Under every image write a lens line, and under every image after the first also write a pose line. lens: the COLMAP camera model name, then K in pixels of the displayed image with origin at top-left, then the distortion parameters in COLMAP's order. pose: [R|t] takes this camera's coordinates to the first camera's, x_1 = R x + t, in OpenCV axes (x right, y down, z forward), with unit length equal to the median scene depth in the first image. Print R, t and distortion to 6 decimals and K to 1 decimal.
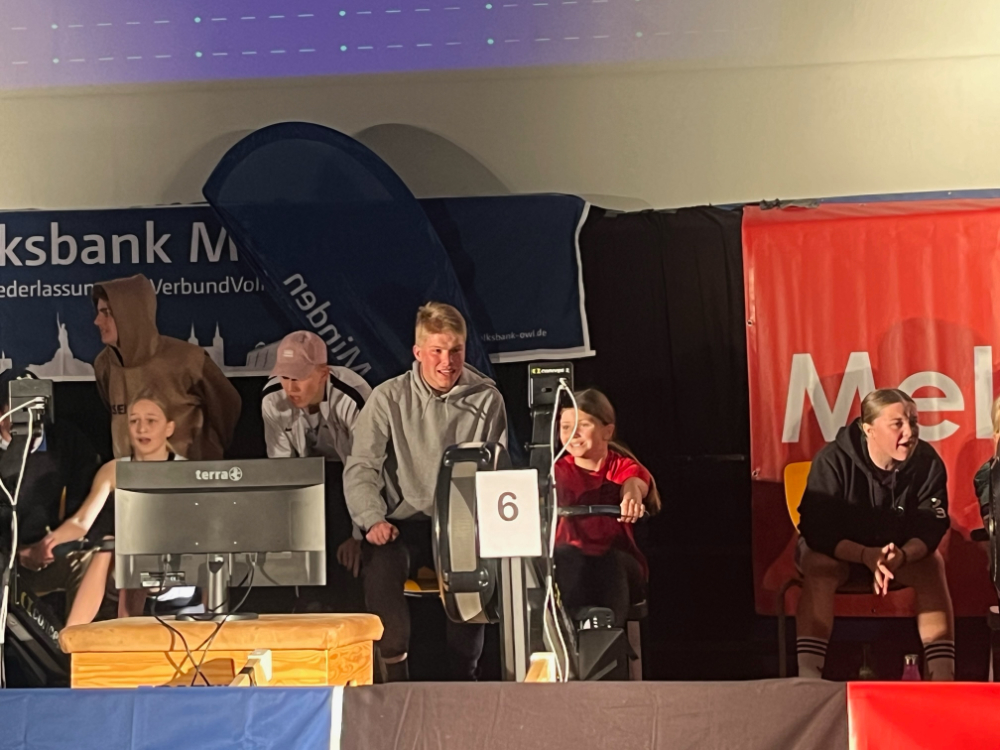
lens RADIAL K [[2188.0, 0, 509.2], [0, 2188.0, 371.3], [0, 0, 1]] dist [0.091843, 0.000000]
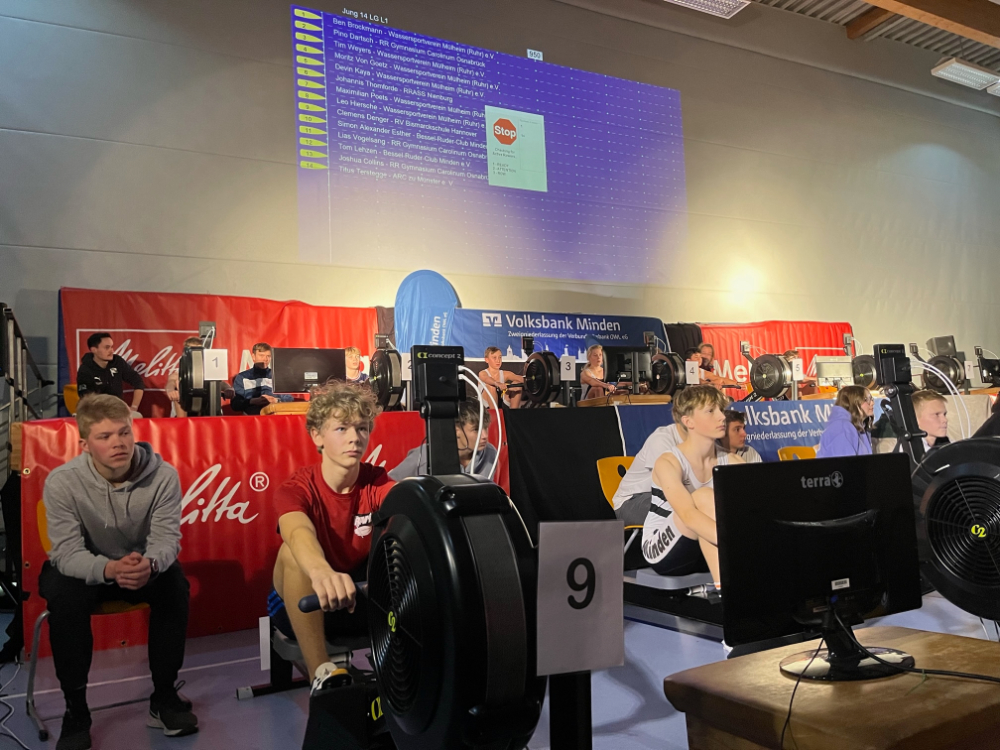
lens RADIAL K [[754.4, 0, 494.5], [0, 754.4, 373.1], [0, 0, 1]] dist [0.066832, -0.089687]
pose [[0.813734, 0.031756, 0.580370, -0.955796], [0.015873, 0.996920, -0.076805, 0.110455], [-0.581021, 0.071711, 0.810723, 0.113508]]
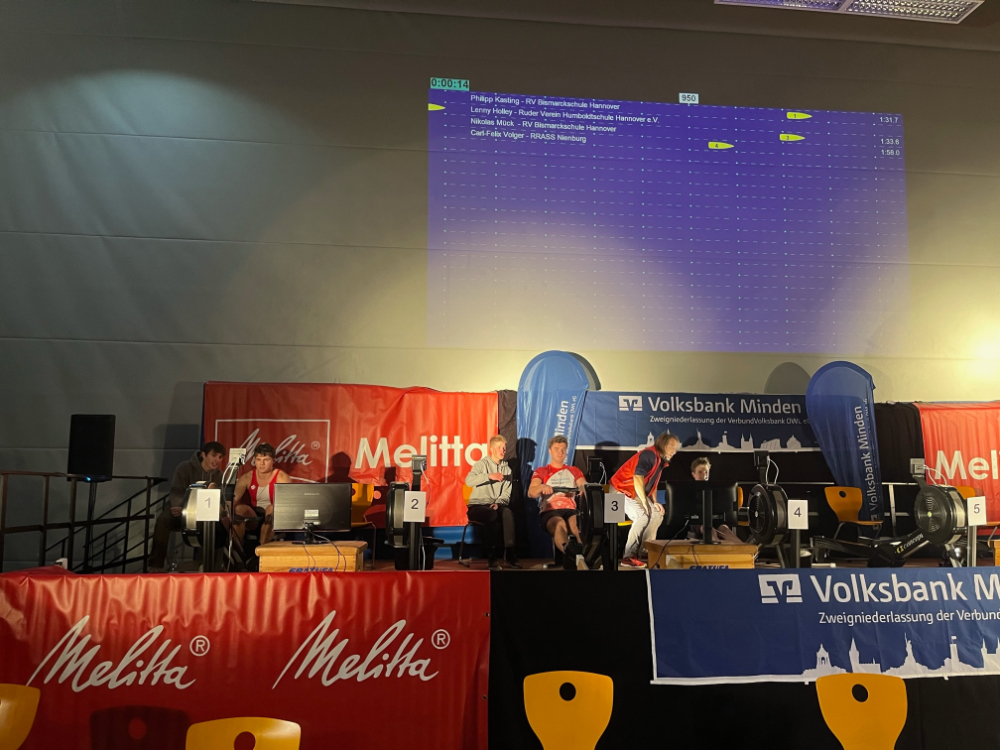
lens RADIAL K [[754.4, 0, 501.5], [0, 754.4, 373.5], [0, 0, 1]] dist [0.066832, -0.089687]
pose [[0.970266, 0.052938, 0.236182, -0.715422], [-0.032949, 0.995593, -0.087795, -0.001448], [-0.239789, 0.077403, 0.967735, 0.078778]]
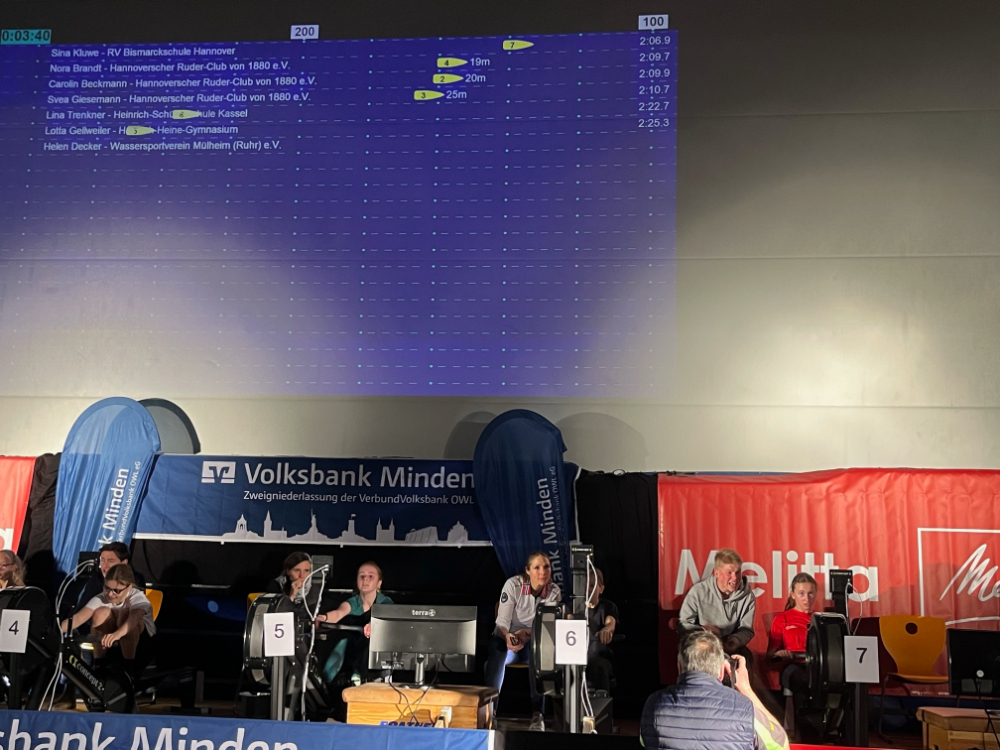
lens RADIAL K [[1126.1, 0, 509.6], [0, 1126.1, 369.5], [0, 0, 1]] dist [0.041619, 0.000000]
pose [[0.998504, 0.051833, 0.017400, -0.051861], [-0.049060, 0.989852, -0.133363, -0.024528], [-0.024136, 0.132310, 0.990915, -0.035482]]
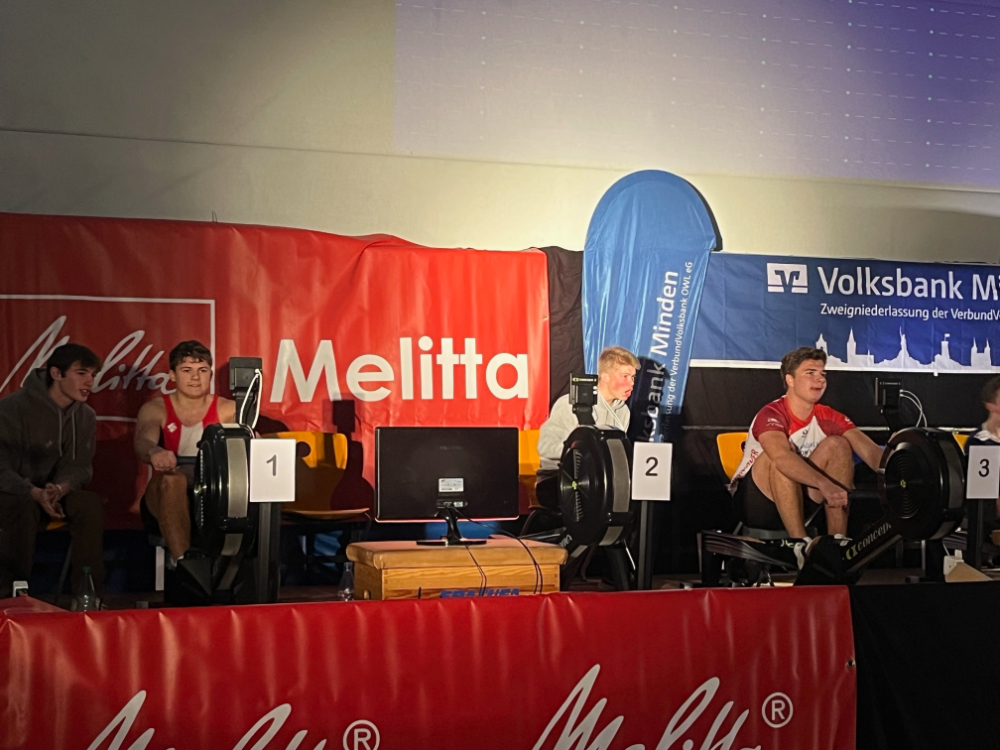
lens RADIAL K [[1602.1, 0, 510.0], [0, 1602.1, 370.9], [0, 0, 1]] dist [0.072110, 0.000000]
pose [[0.881038, 0.034880, 0.471757, -1.001209], [-0.041500, 0.999132, 0.003632, 0.011851], [-0.471221, -0.022777, 0.881721, 0.130160]]
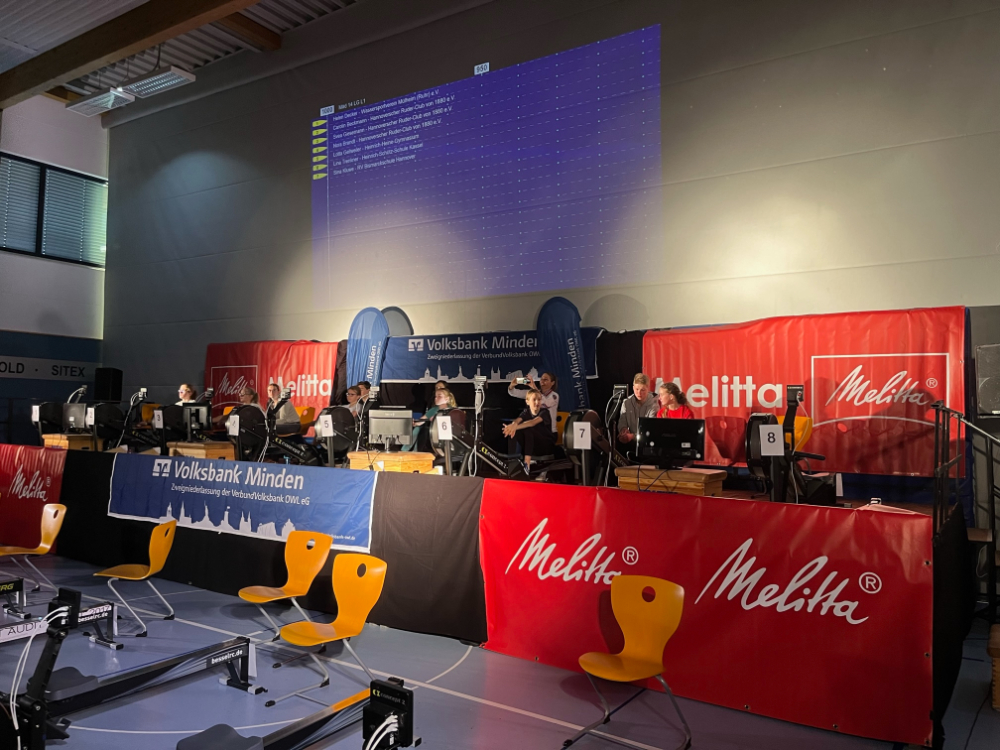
lens RADIAL K [[754.4, 0, 497.3], [0, 754.4, 372.3], [0, 0, 1]] dist [0.066832, -0.089687]
pose [[0.905079, 0.009349, -0.425141, 0.366904], [-0.006065, 0.999940, 0.009077, -0.023443], [0.425201, -0.005637, 0.905082, -0.063056]]
